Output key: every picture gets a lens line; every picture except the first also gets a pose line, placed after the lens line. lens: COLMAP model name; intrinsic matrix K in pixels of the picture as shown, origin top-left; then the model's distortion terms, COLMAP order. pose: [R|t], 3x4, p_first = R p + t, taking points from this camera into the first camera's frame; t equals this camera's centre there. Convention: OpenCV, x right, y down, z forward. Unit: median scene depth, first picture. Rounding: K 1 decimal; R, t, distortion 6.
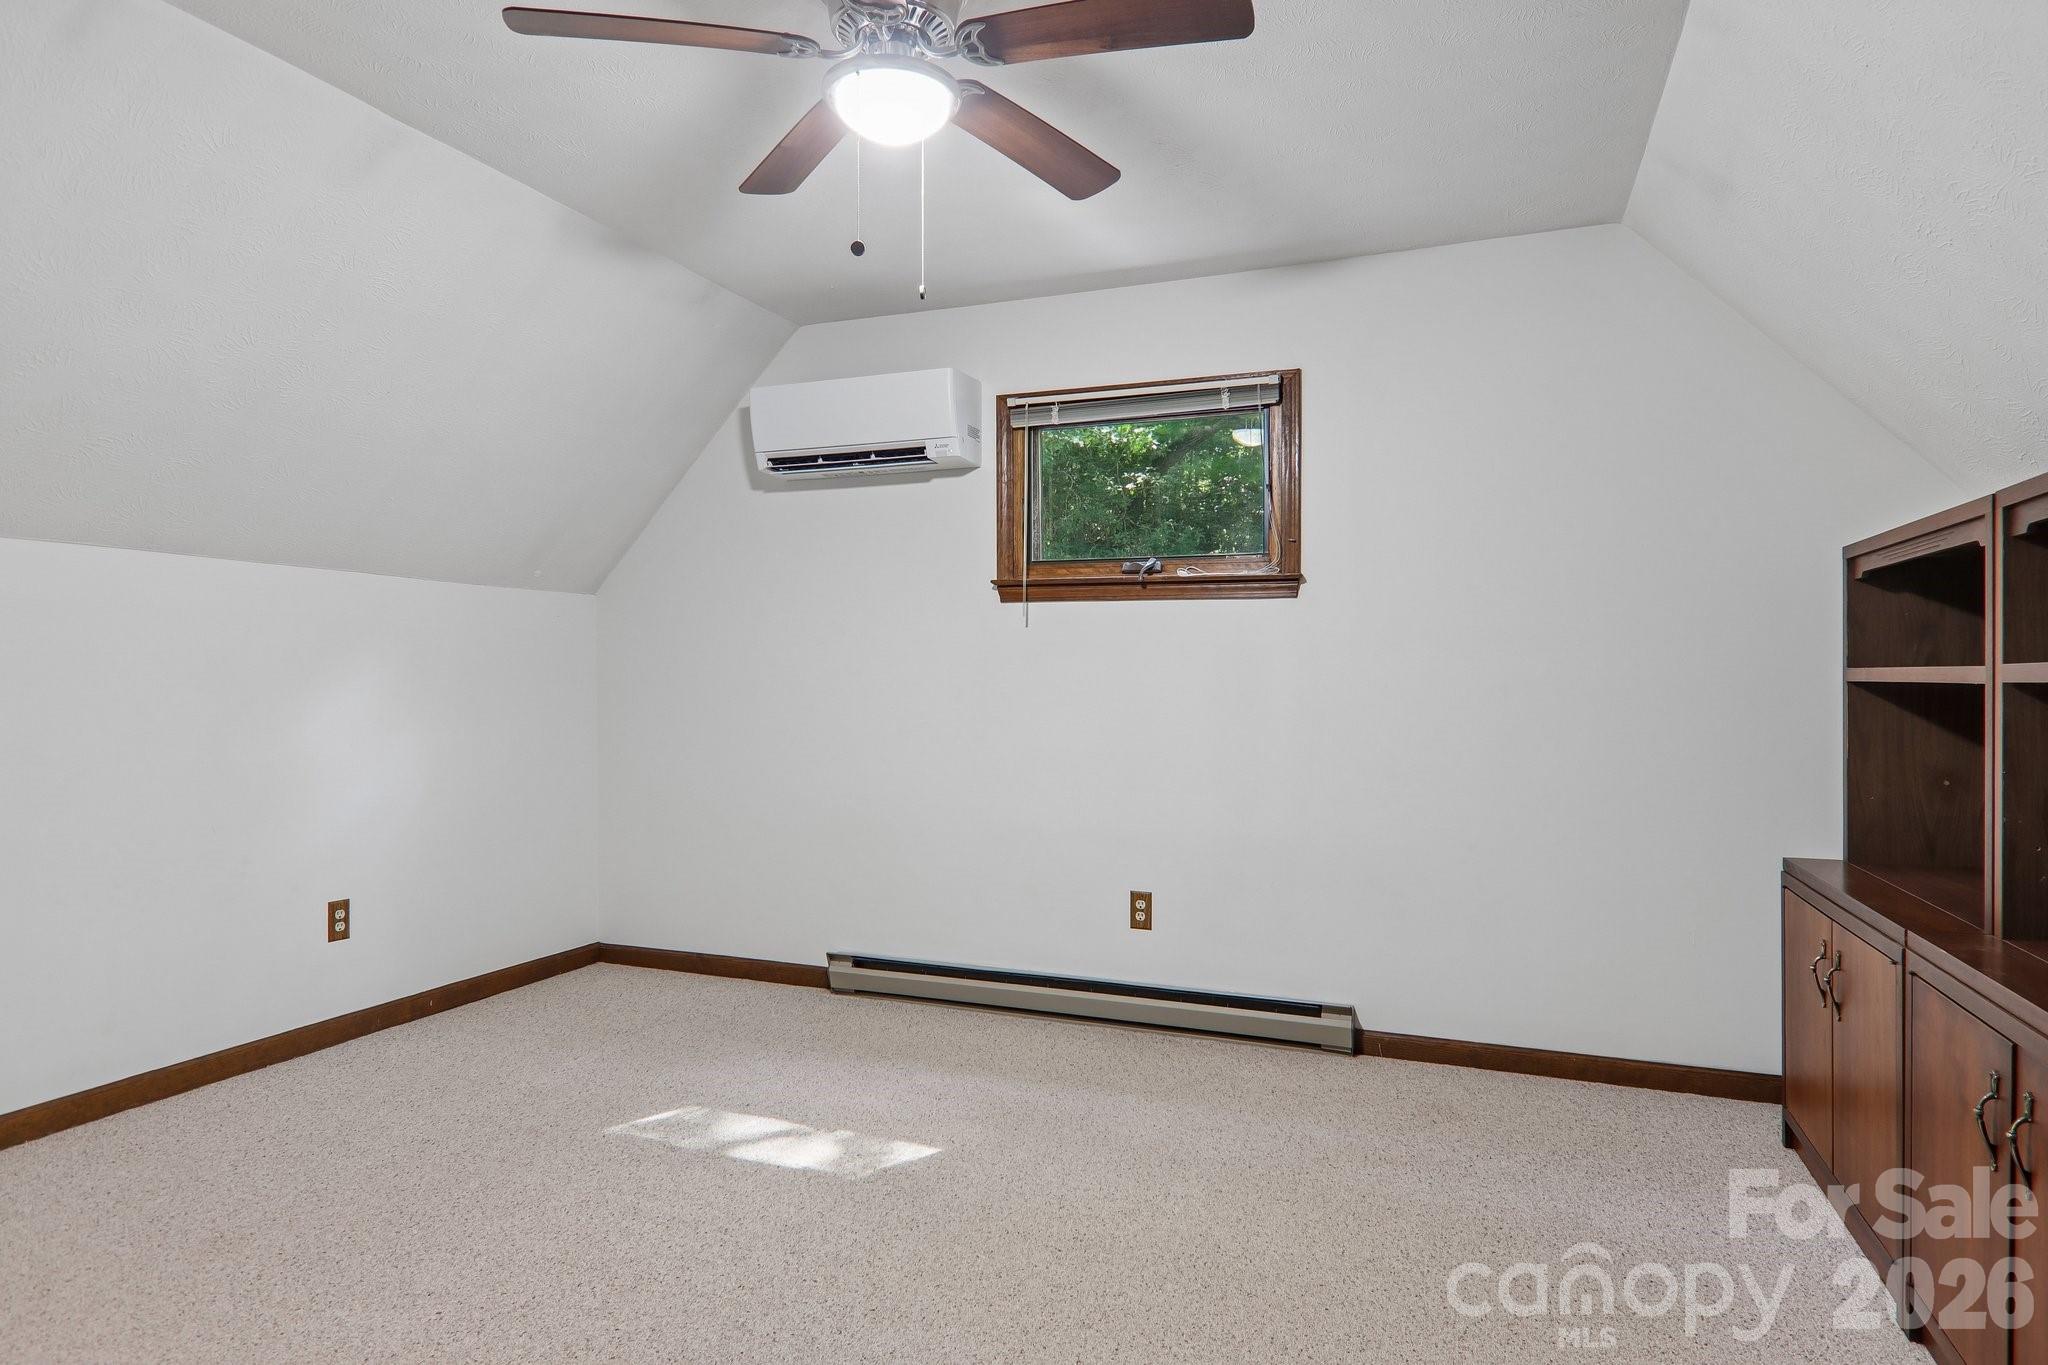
lens RADIAL K [[1172.3, 0, 1016.1], [0, 1172.3, 682.6], [0, 0, 1]] dist [0.002231, -0.011989]
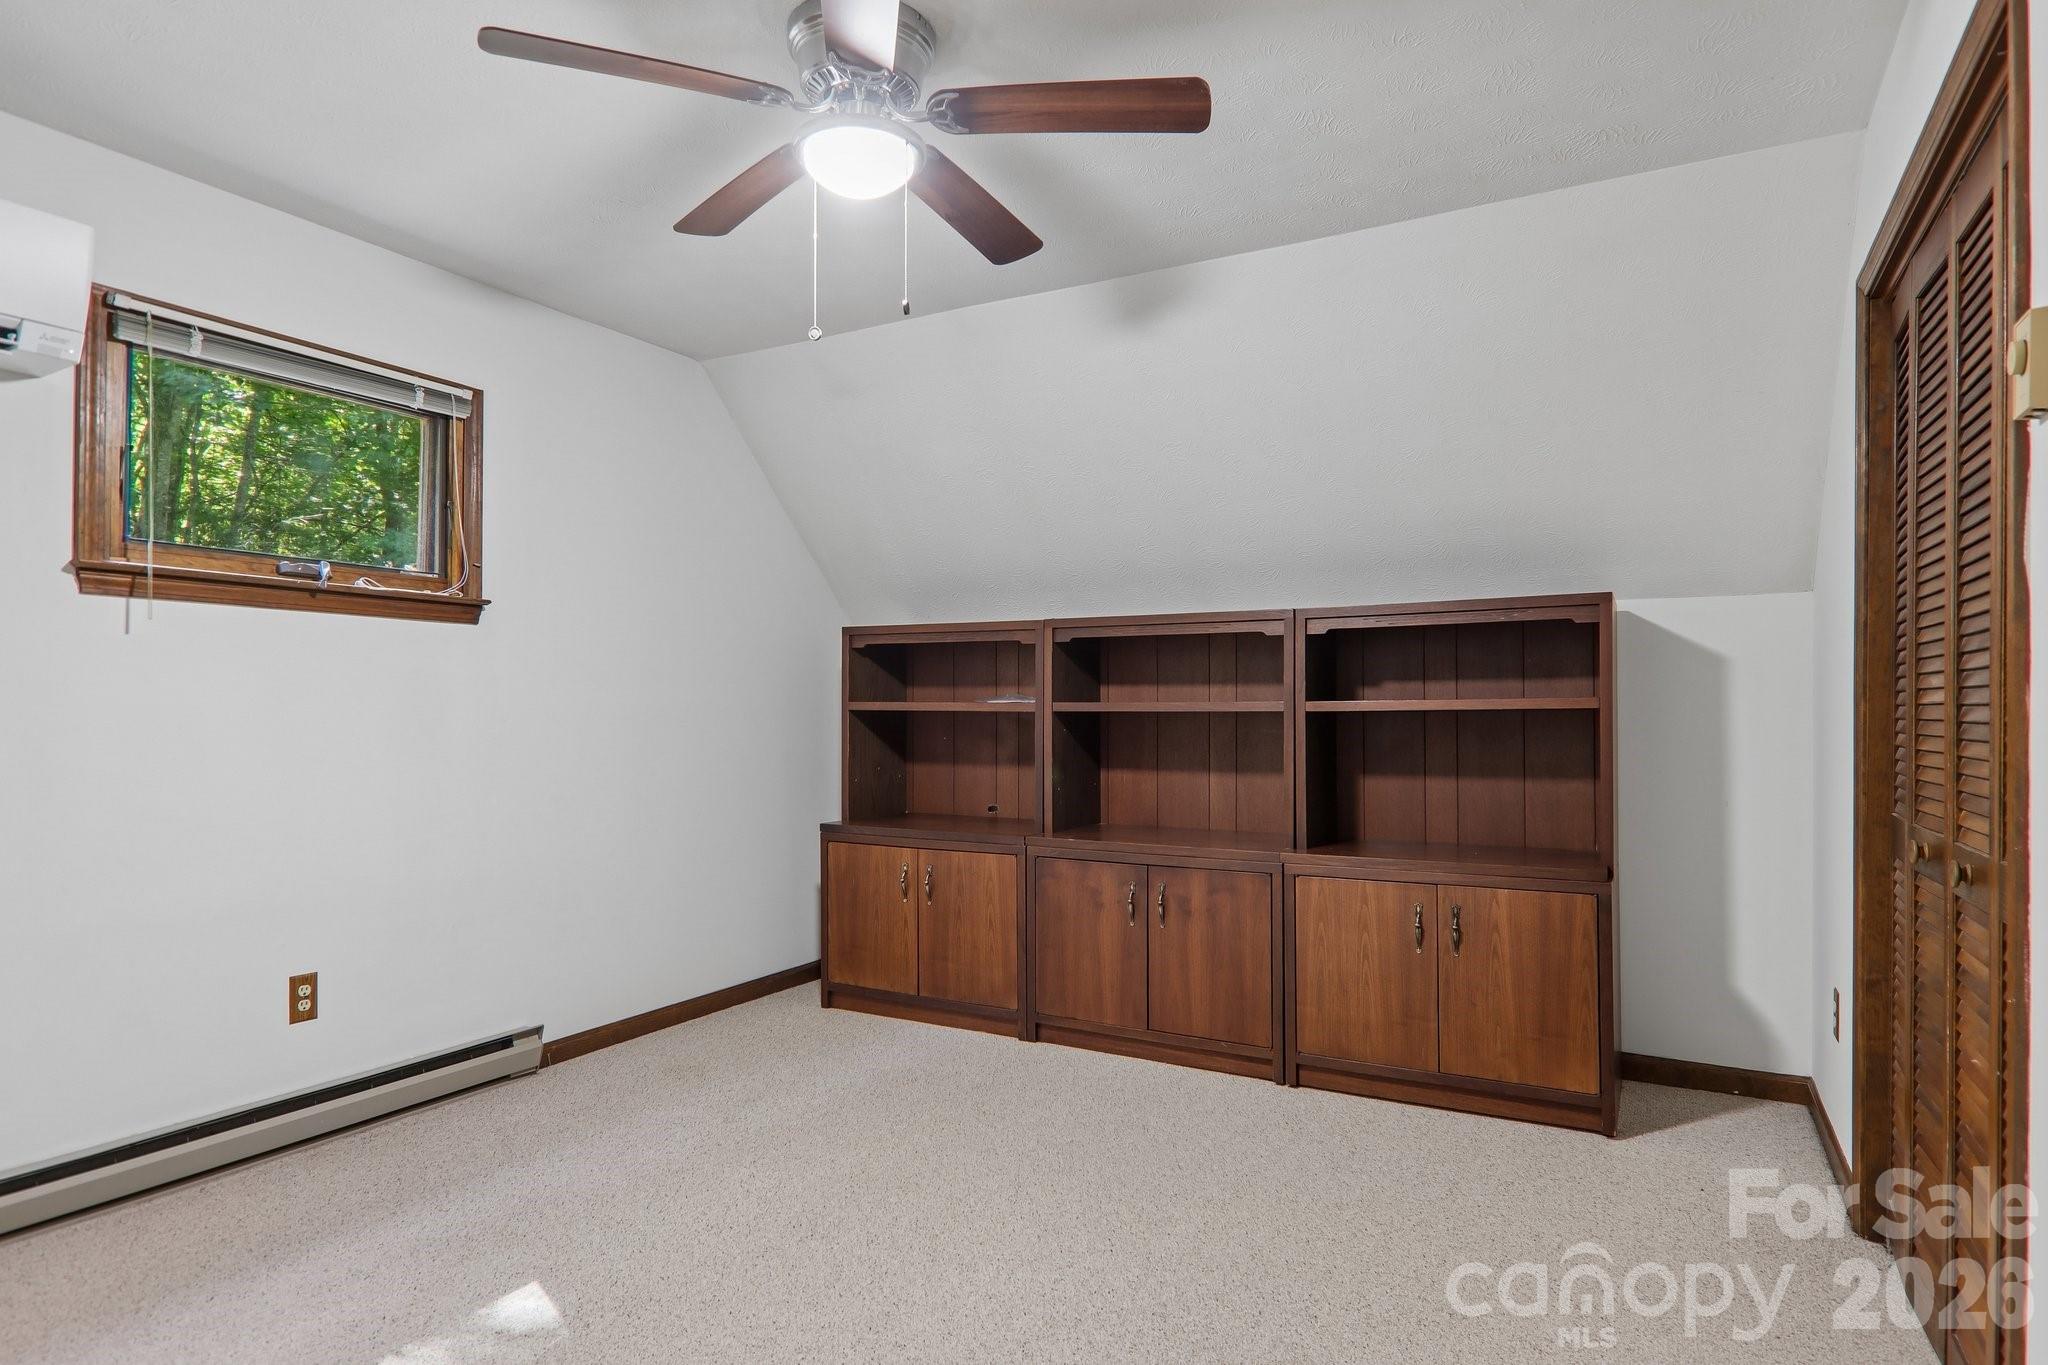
lens RADIAL K [[1172.3, 0, 1019.8], [0, 1172.3, 690.0], [0, 0, 1]] dist [0.002231, -0.011989]
pose [[0.100144, 0.009613, 0.994926, -0.673670], [0.000126, 0.999953, -0.009675, -0.009057], [-0.994973, 0.001094, 0.100139, 0.453542]]
